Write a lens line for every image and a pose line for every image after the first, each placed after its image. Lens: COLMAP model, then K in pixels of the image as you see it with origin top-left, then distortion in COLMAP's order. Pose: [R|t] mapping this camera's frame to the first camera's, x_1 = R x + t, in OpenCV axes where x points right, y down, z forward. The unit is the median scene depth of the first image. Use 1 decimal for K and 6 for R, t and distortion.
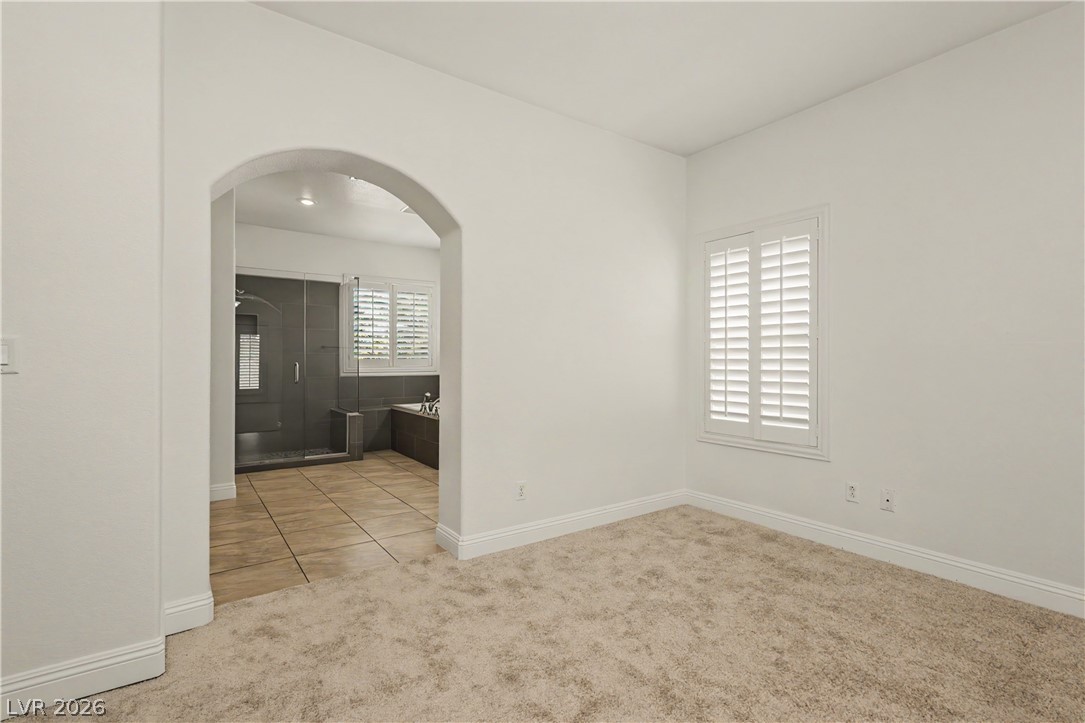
lens RADIAL K [[495.0, 0, 537.5], [0, 495.0, 358.0], [0, 0, 1]] dist [-0.002922, 0.000219]
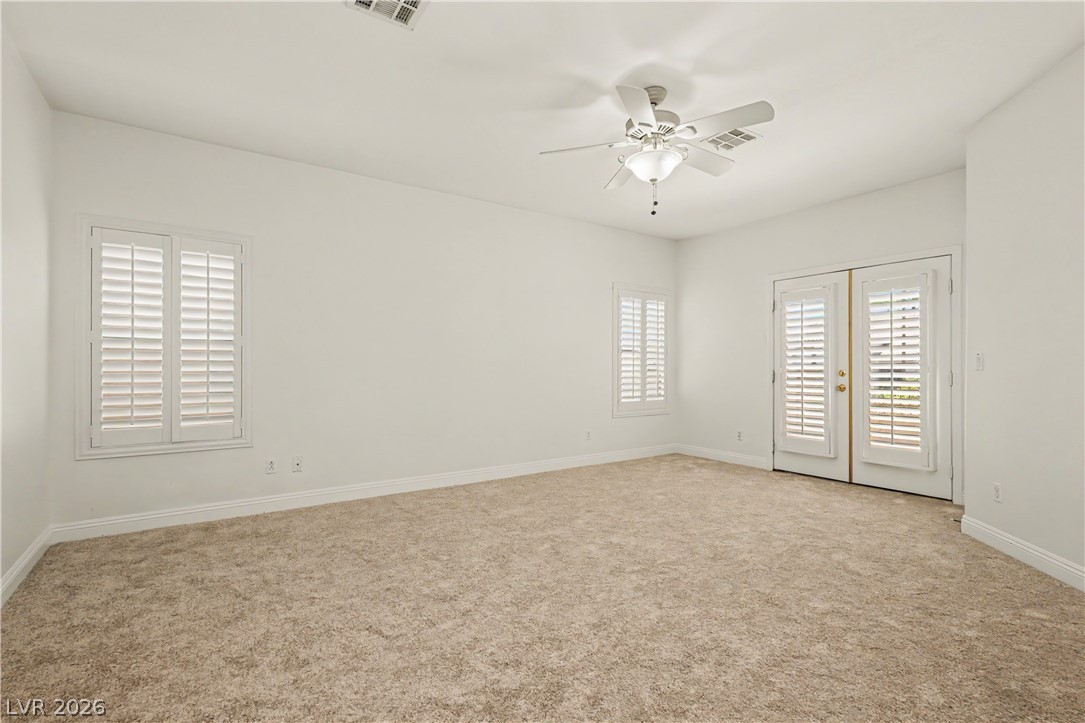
lens RADIAL K [[495.0, 0, 541.5], [0, 495.0, 367.9], [0, 0, 1]] dist [-0.002922, 0.000219]
pose [[0.009217, -0.000848, 0.999957, -0.612599], [-0.004651, 0.999989, 0.000891, 0.009059], [-0.999947, -0.004659, 0.009213, 0.264891]]
